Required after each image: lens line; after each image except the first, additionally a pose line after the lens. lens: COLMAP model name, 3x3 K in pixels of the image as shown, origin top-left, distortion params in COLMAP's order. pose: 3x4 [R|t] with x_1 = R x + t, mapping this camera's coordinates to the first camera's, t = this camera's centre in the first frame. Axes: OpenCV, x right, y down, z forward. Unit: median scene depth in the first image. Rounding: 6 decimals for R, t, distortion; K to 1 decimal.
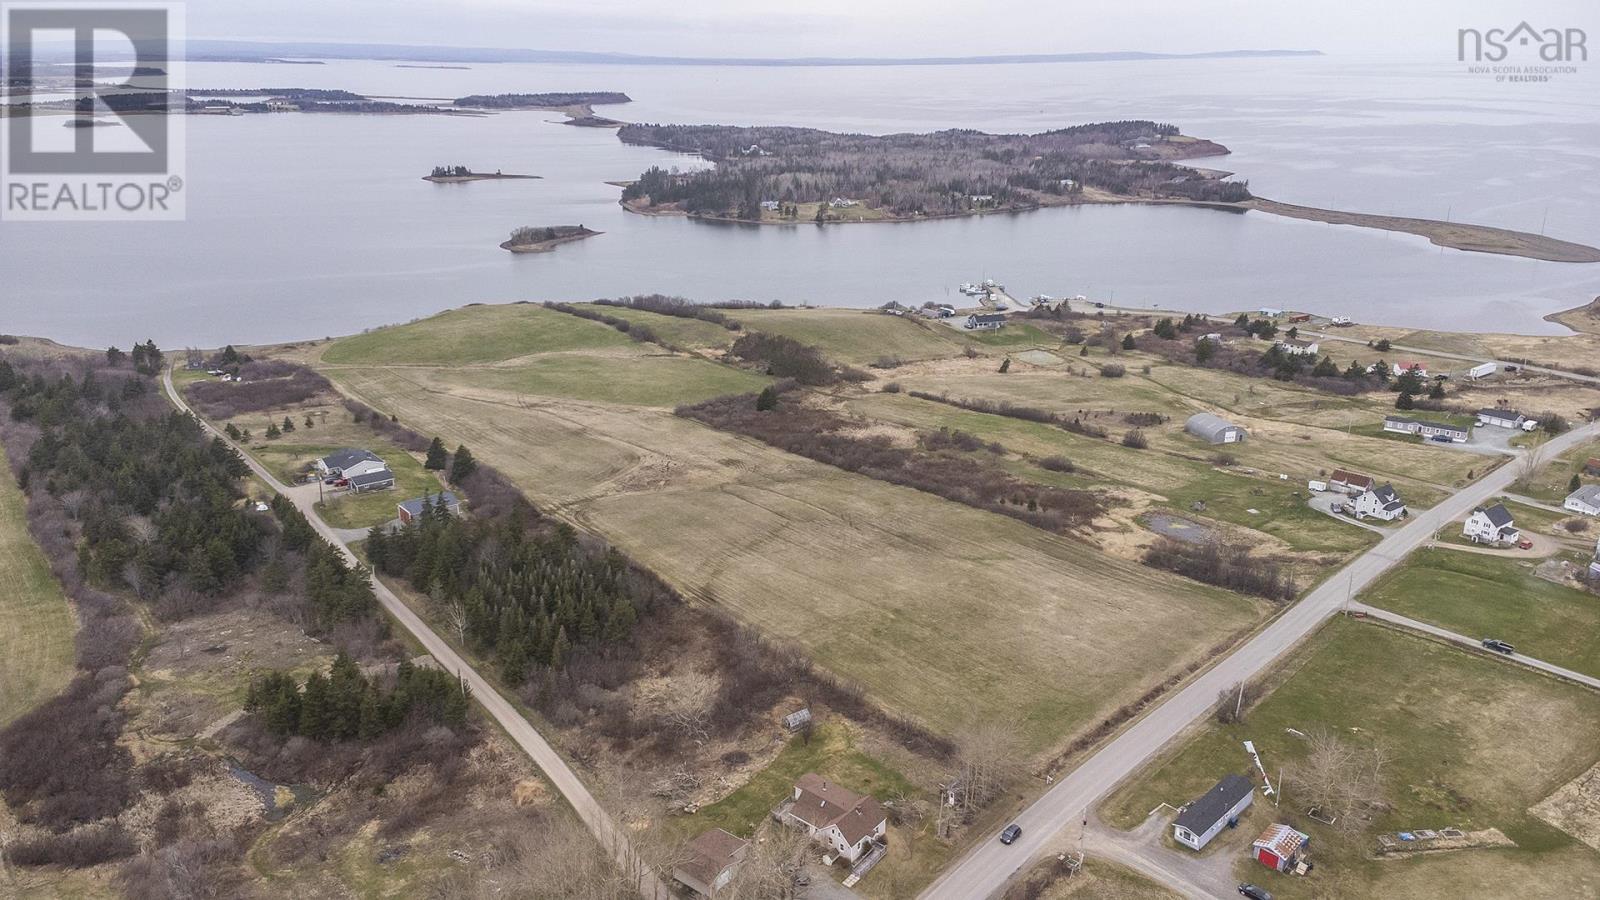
lens RADIAL K [[1125.9, 0, 804.2], [0, 1125.9, 446.7], [0, 0, 1]] dist [0.238096, -0.219832]
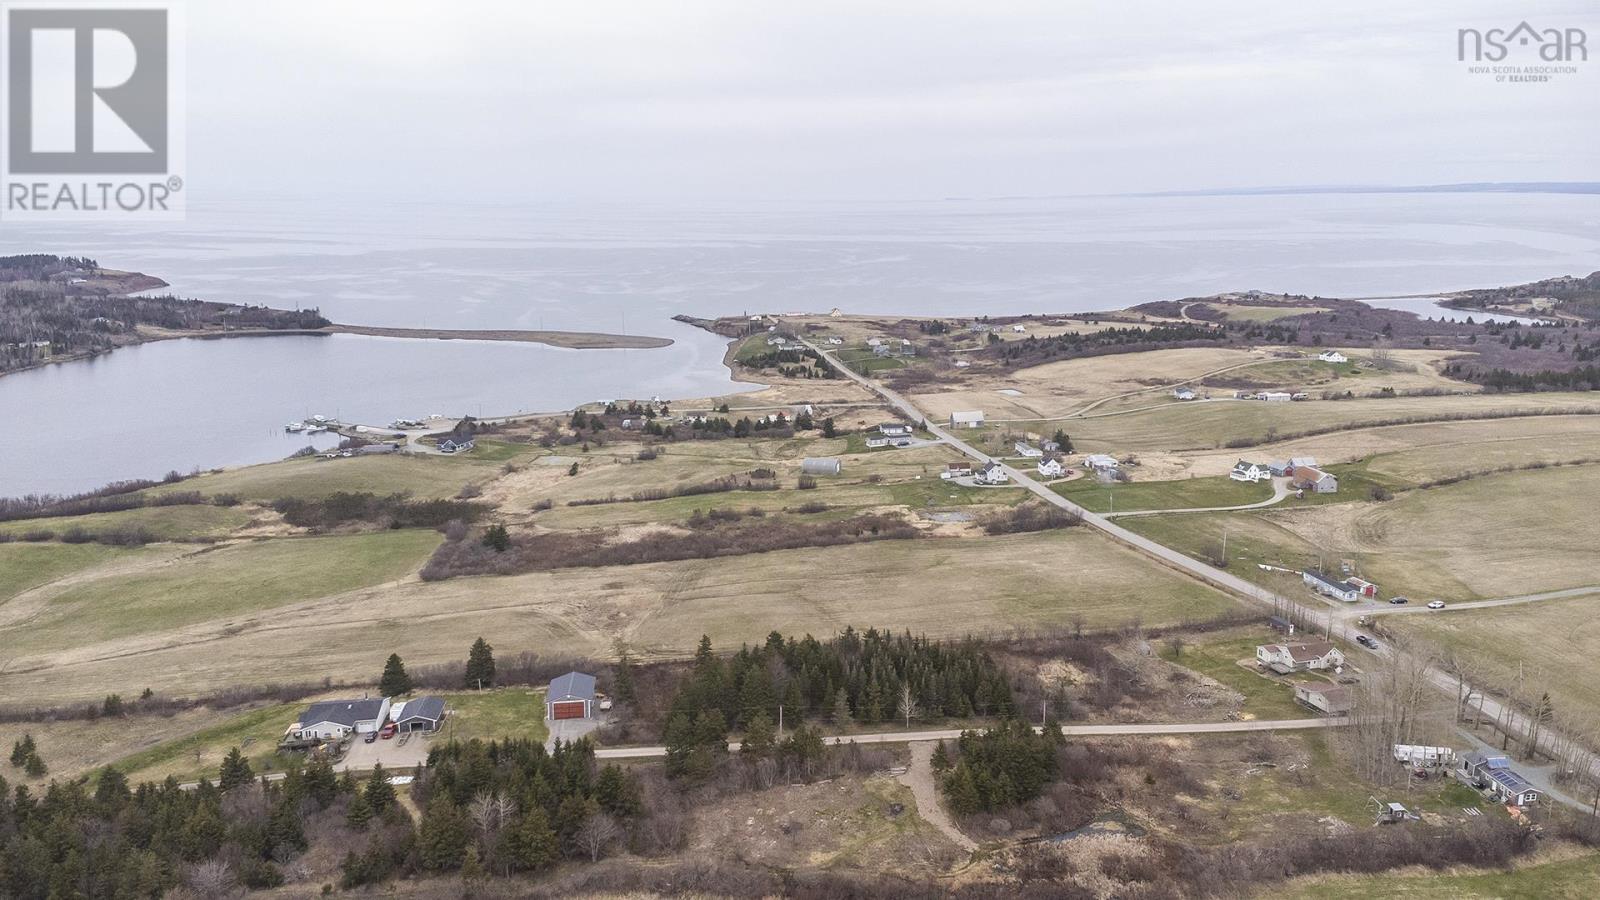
lens RADIAL K [[1125.9, 0, 807.4], [0, 1125.9, 457.9], [0, 0, 1]] dist [0.238096, -0.219832]
pose [[0.530618, -0.189816, 0.826084, -0.799641], [0.268220, 0.962121, 0.048789, -0.100256], [-0.804054, 0.195684, 0.561432, 0.288554]]
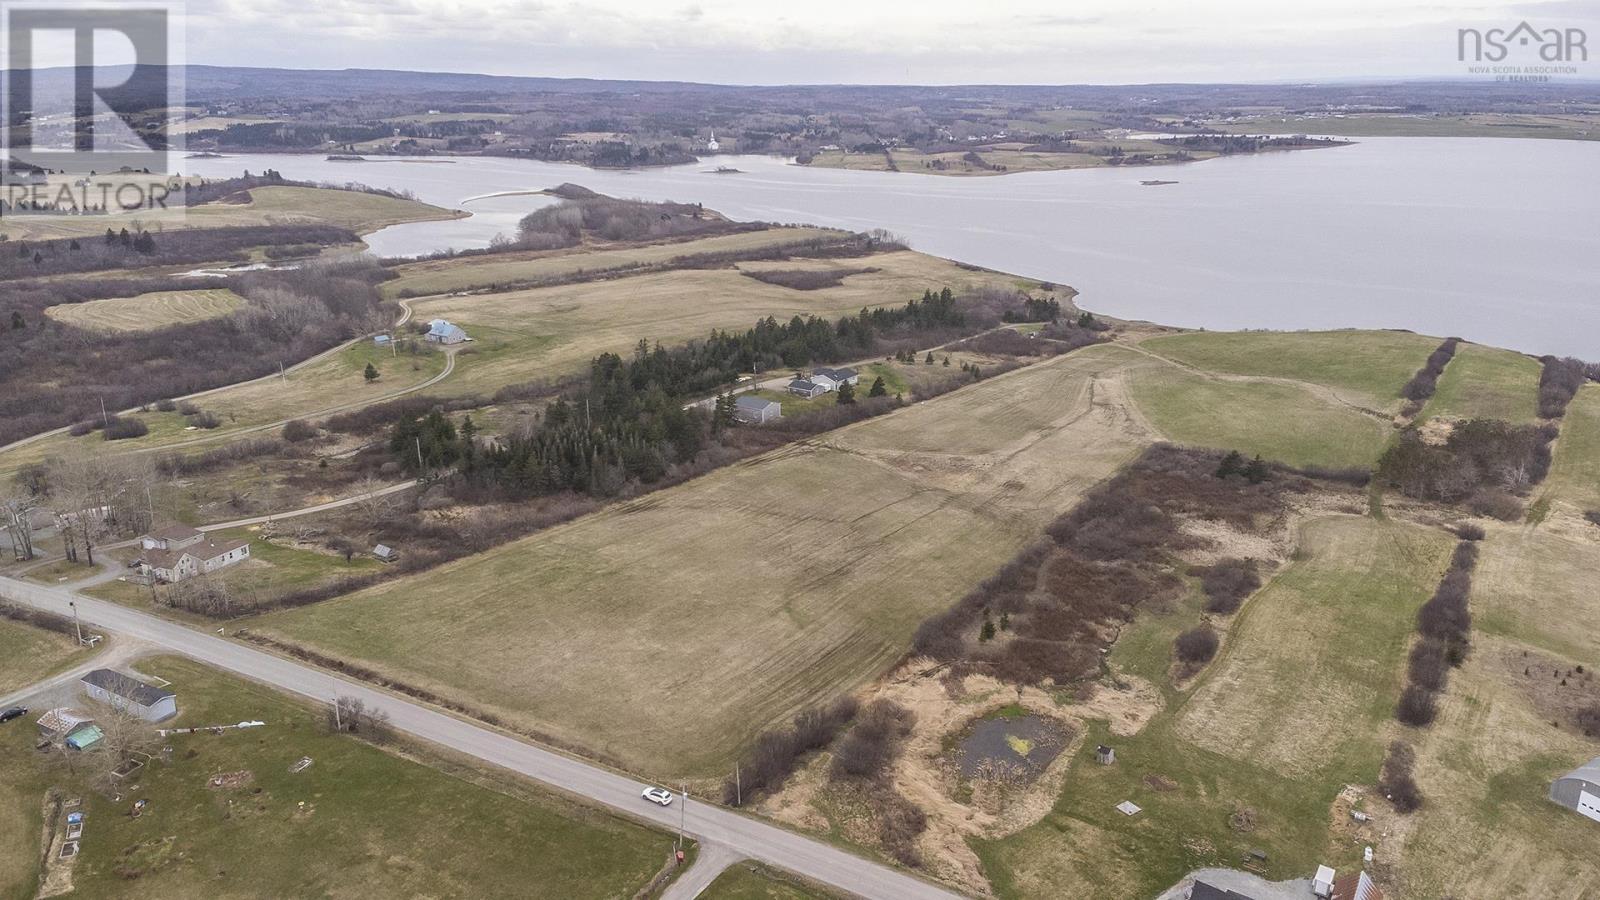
lens RADIAL K [[1125.9, 0, 805.3], [0, 1125.9, 444.5], [0, 0, 1]] dist [0.238096, -0.219832]
pose [[0.257285, 0.281167, -0.924526, 0.708149], [-0.303377, 0.931865, 0.198973, -0.143921], [0.917478, 0.229288, 0.325055, 0.576885]]
